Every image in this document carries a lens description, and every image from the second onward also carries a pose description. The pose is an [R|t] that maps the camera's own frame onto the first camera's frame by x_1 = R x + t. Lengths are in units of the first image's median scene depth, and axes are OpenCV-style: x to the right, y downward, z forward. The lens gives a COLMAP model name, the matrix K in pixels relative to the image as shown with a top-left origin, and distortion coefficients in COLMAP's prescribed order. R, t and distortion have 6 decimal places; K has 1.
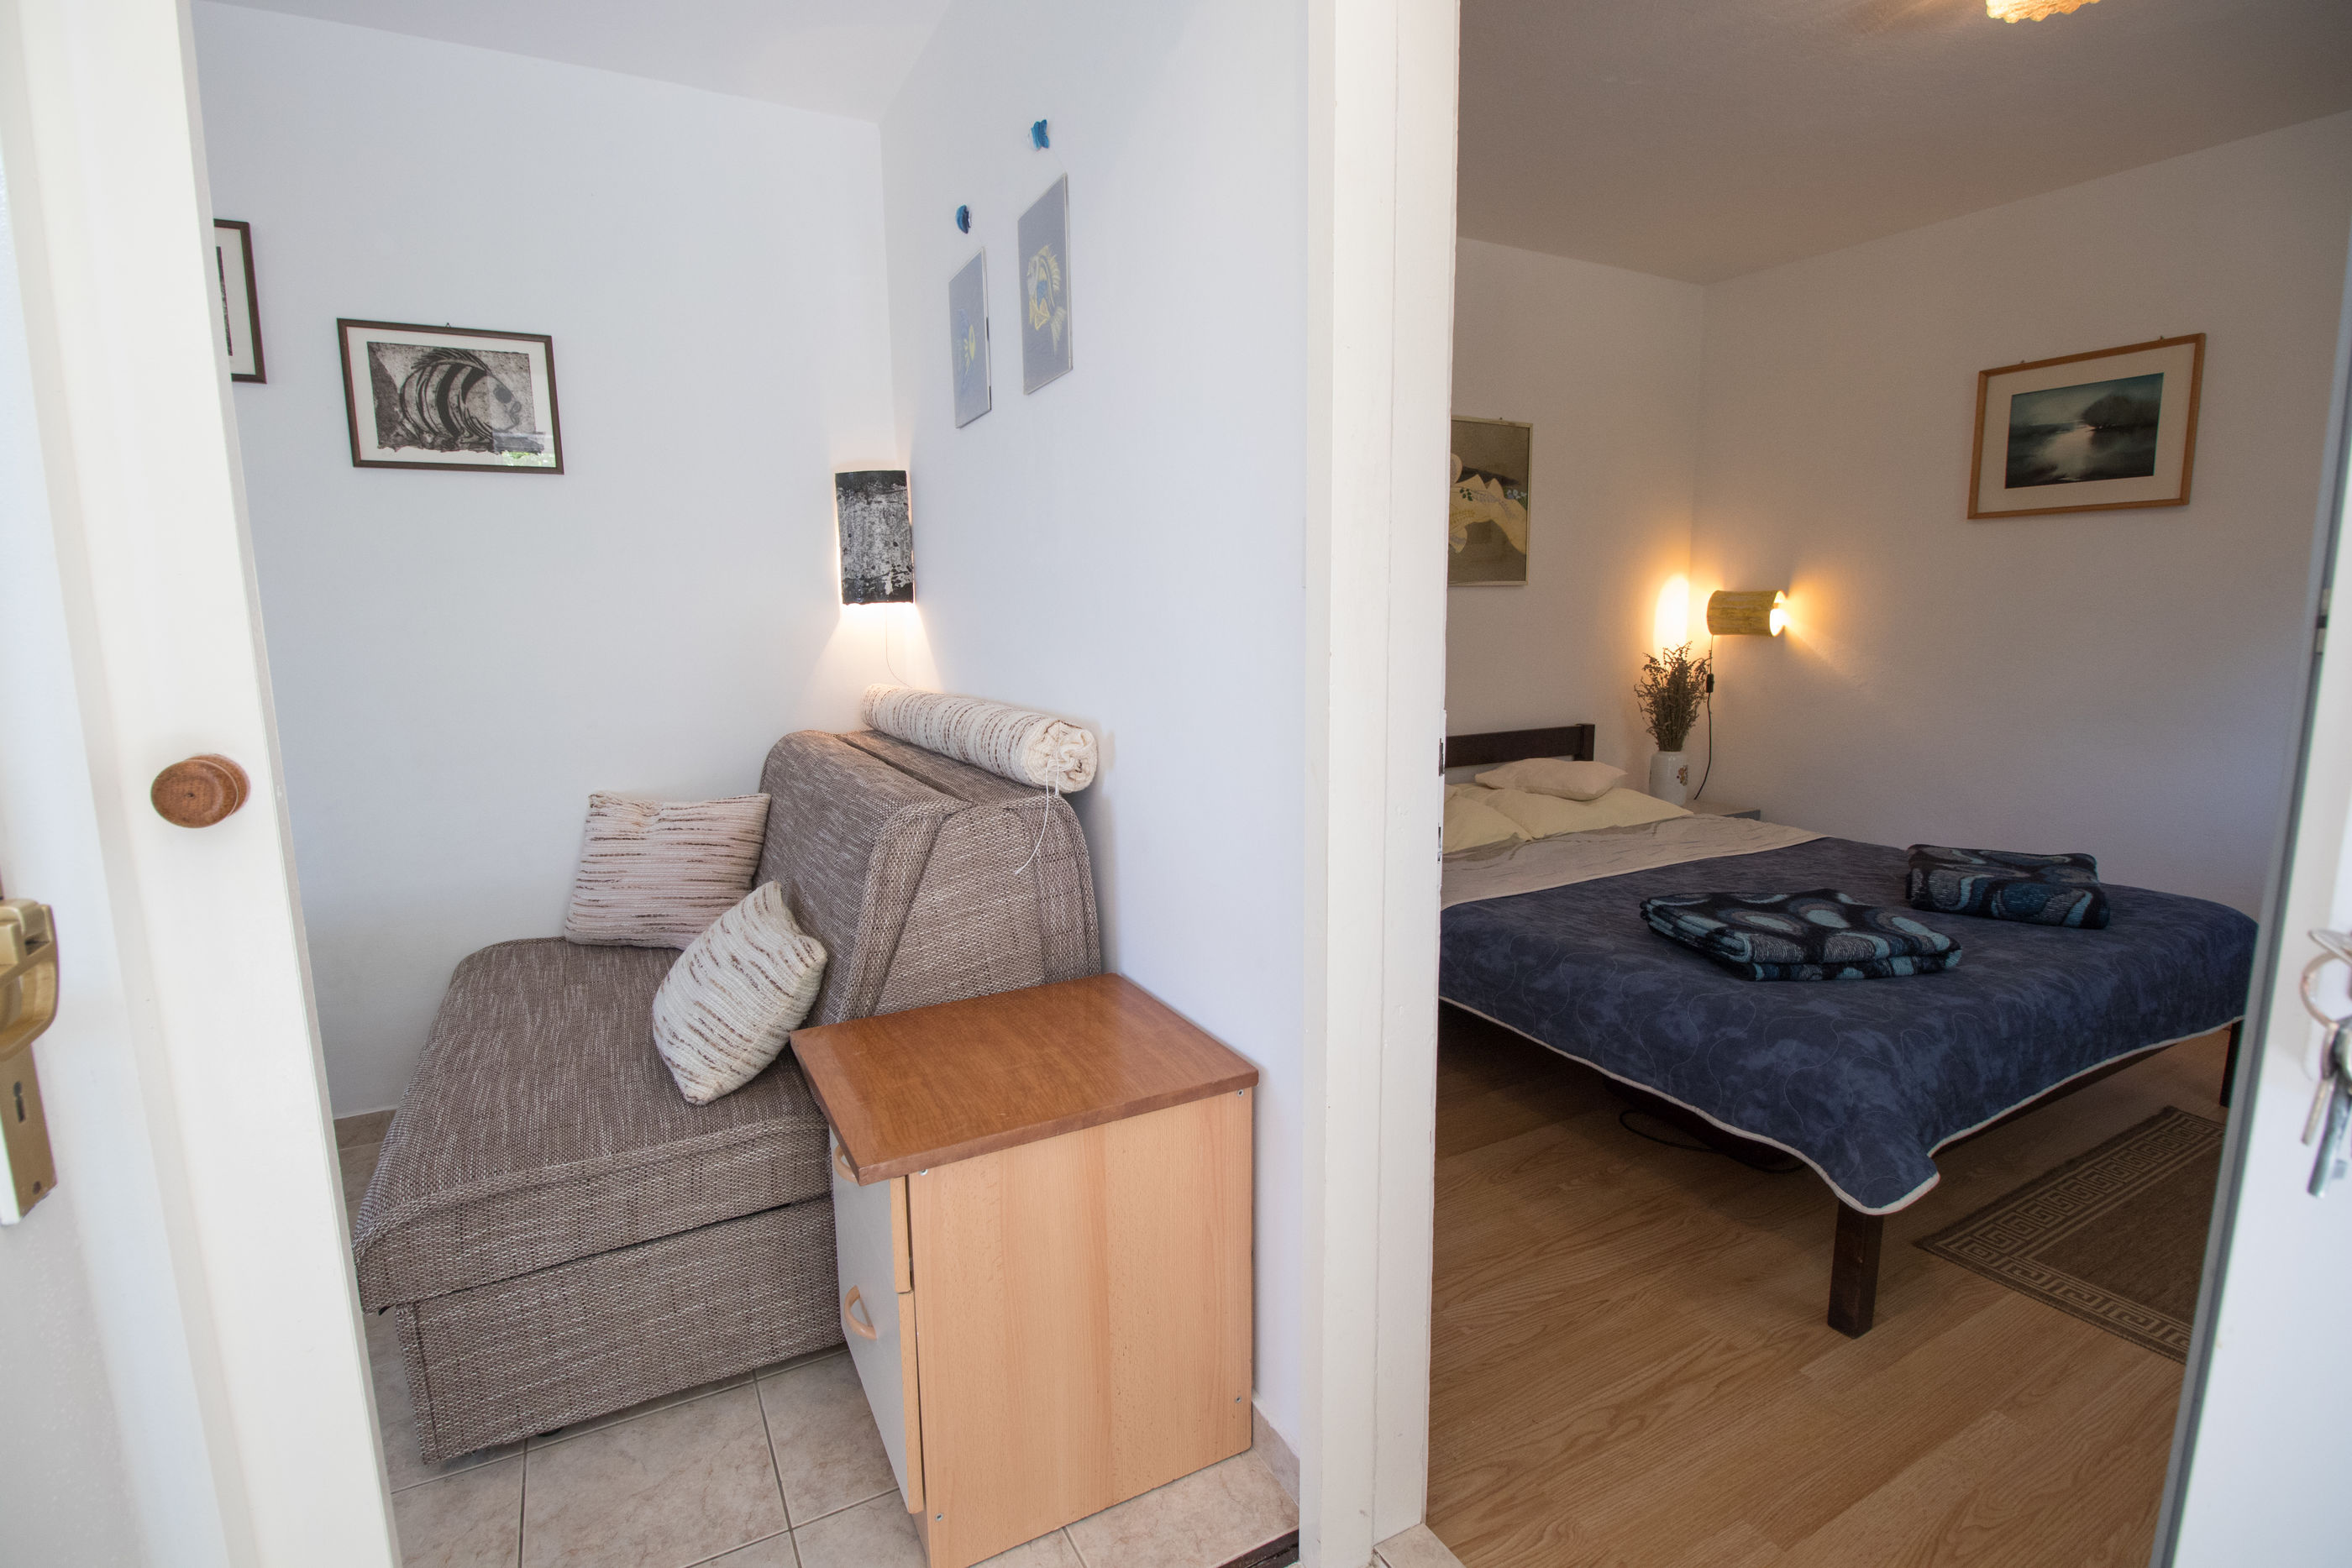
lens RADIAL K [[1082.9, 0, 1155.6], [0, 1082.9, 777.9], [0, 0, 1]] dist [0.000020, -0.013662]
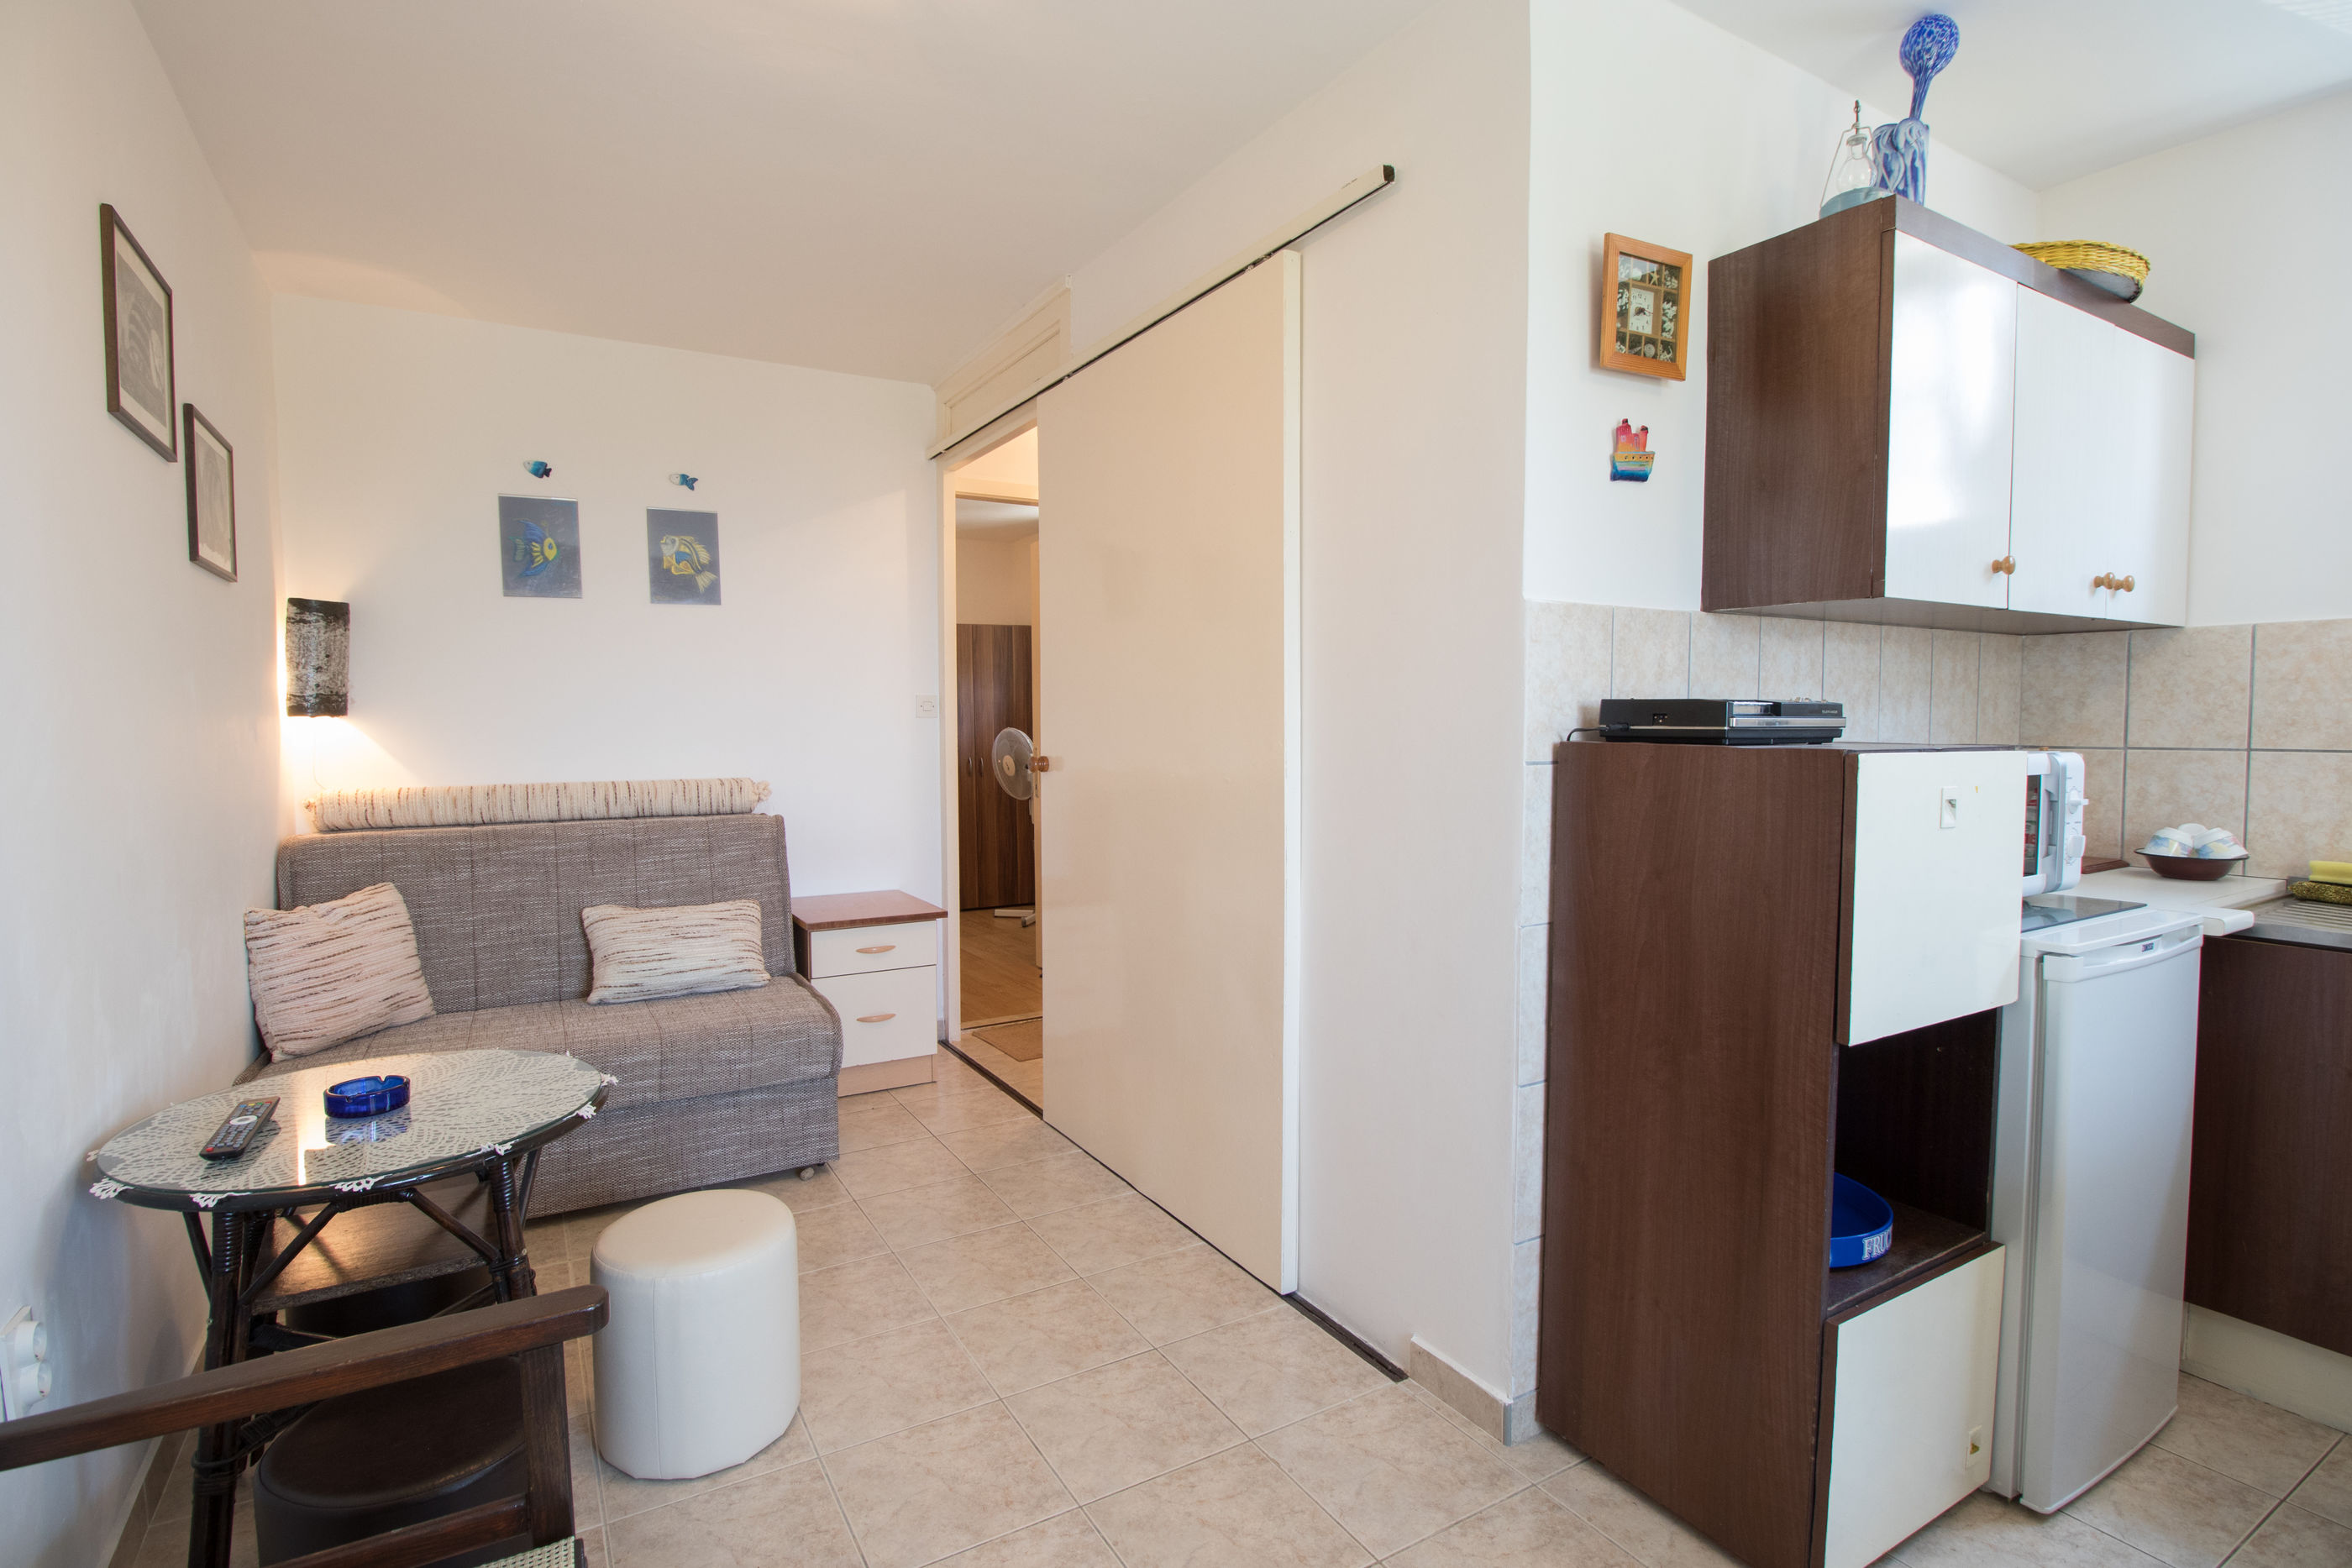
lens RADIAL K [[1122.9, 0, 1153.6], [0, 1122.9, 778.4], [0, 0, 1]] dist [-0.001025, -0.013930]
pose [[-0.039554, -0.038687, 0.998468, -1.706053], [0.155088, 0.986903, 0.044383, -0.022291], [-0.987108, 0.156606, -0.033036, 0.254463]]
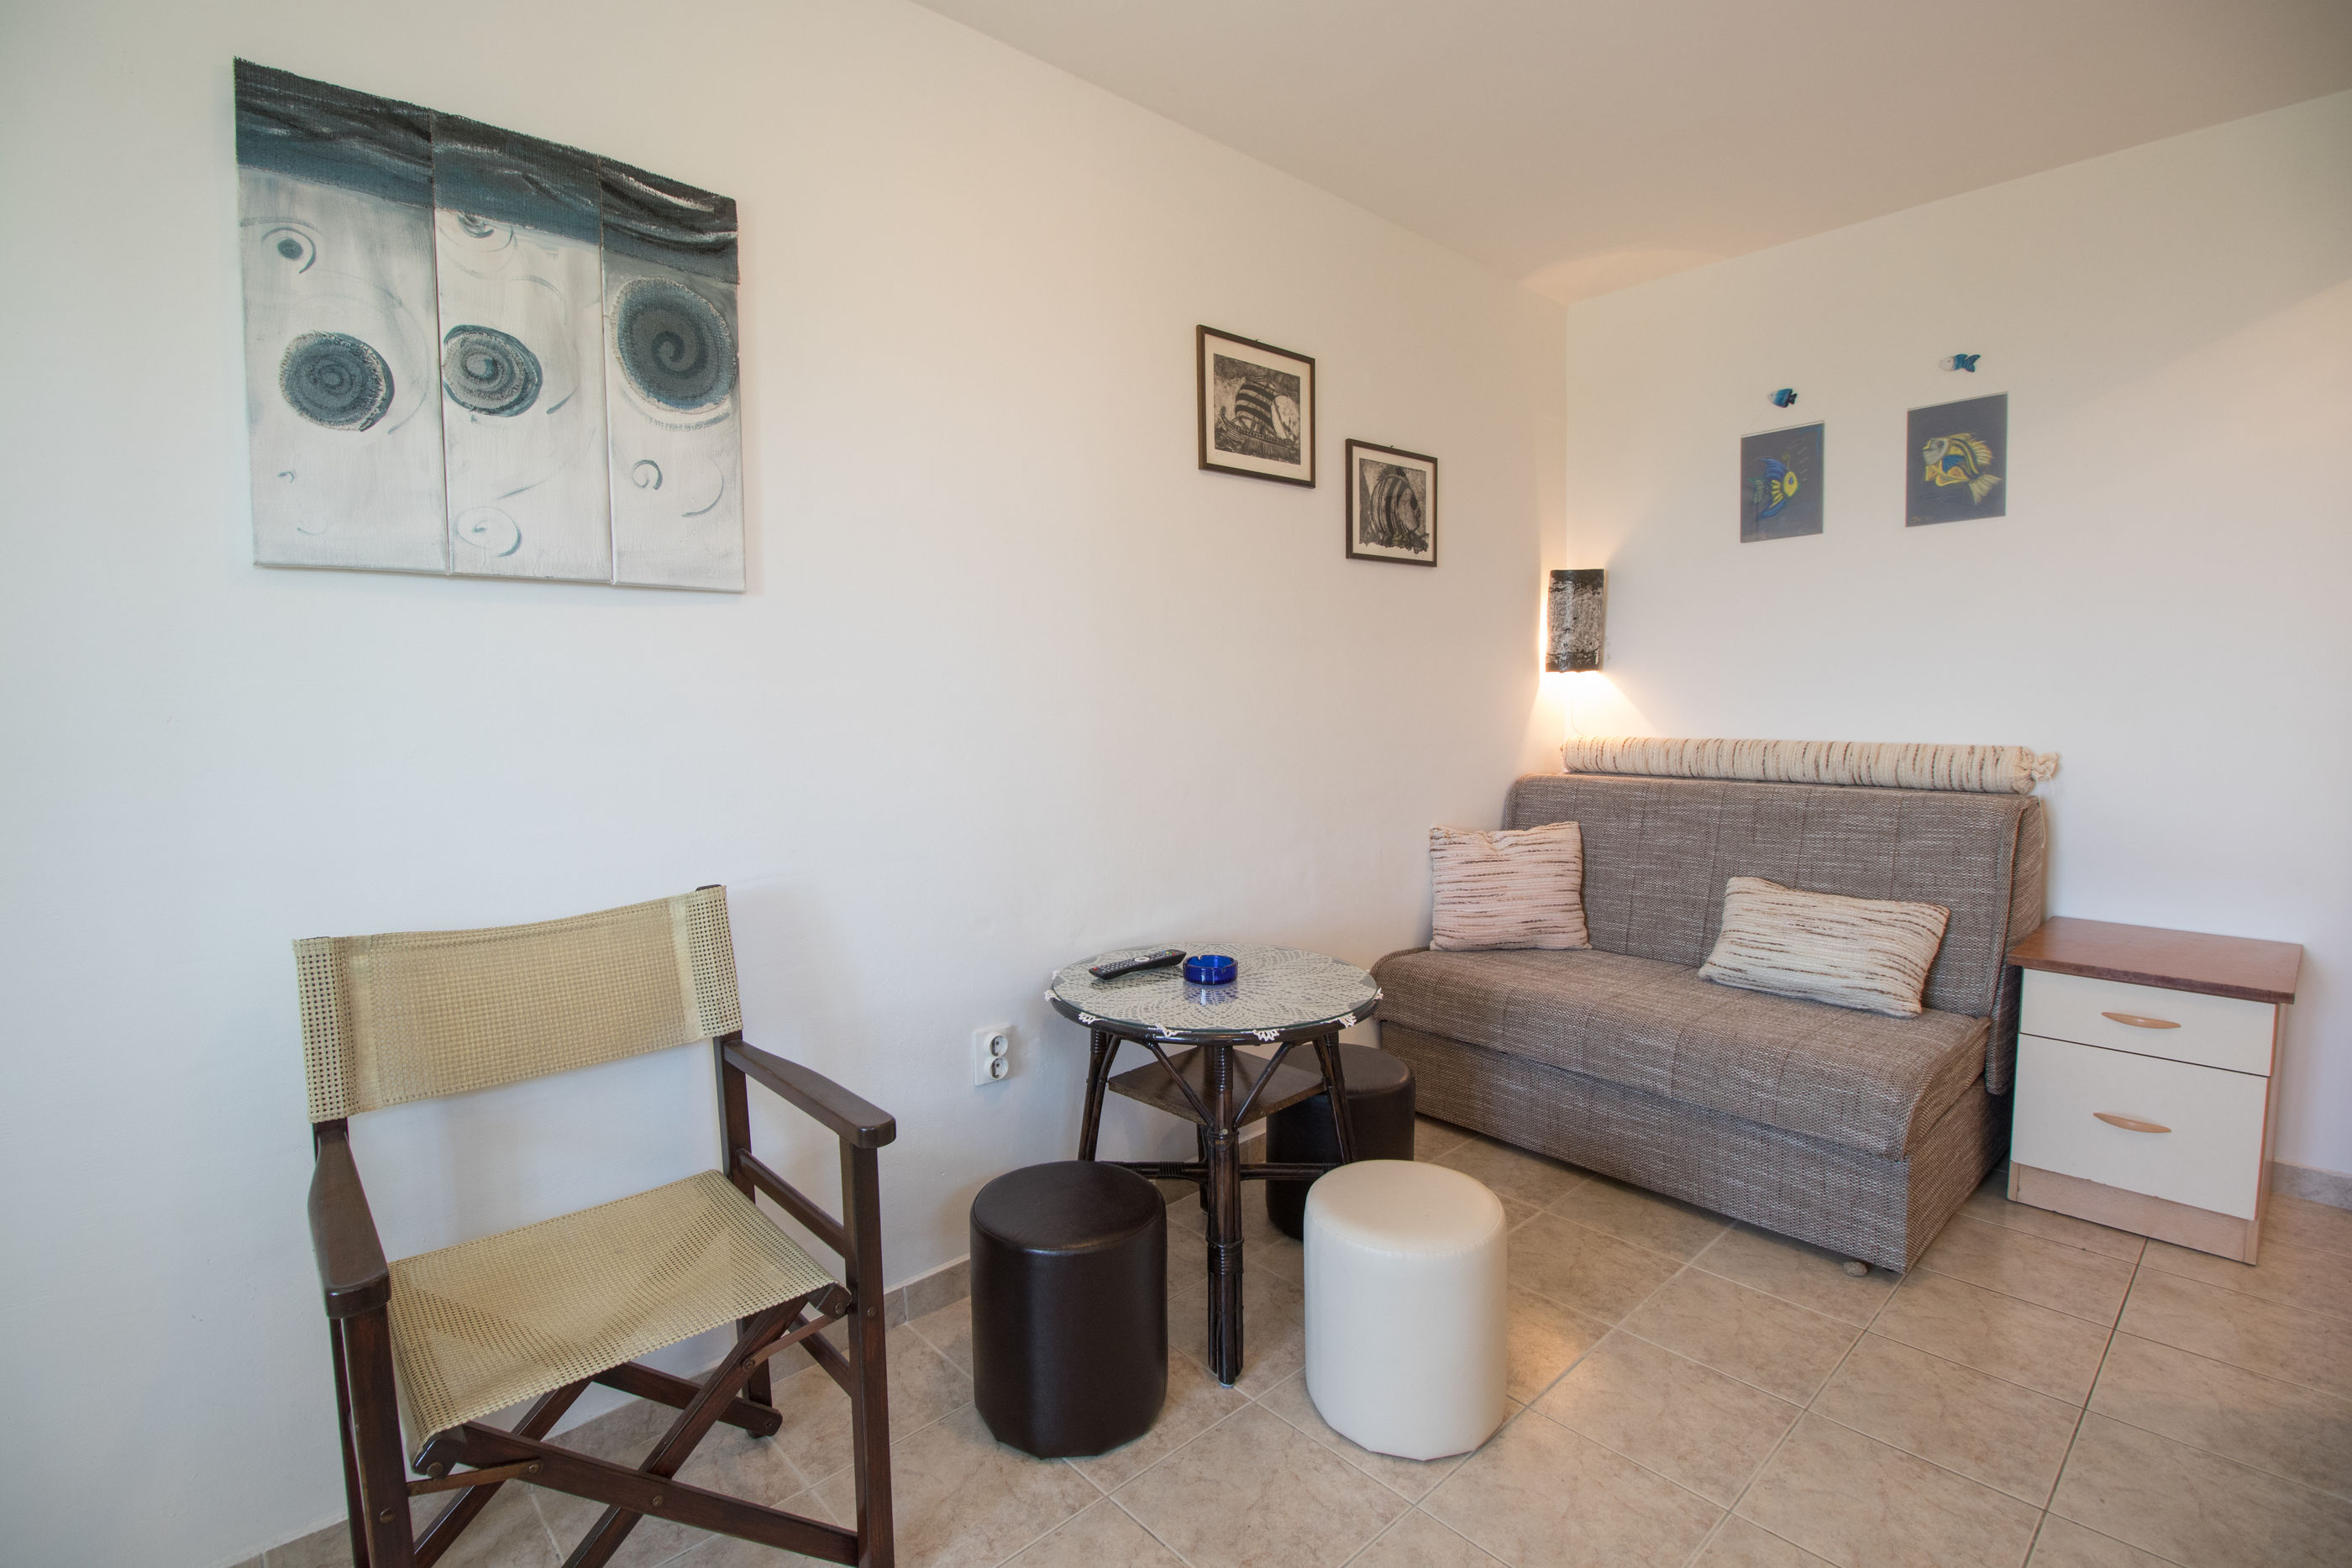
lens RADIAL K [[1082.9, 0, 1155.6], [0, 1082.9, 777.9], [0, 0, 1]] dist [0.000020, -0.013662]
pose [[0.970055, -0.022884, 0.241805, -1.242938], [0.039981, 0.997016, -0.066037, 0.030241], [-0.239573, 0.073727, 0.968075, -0.111669]]
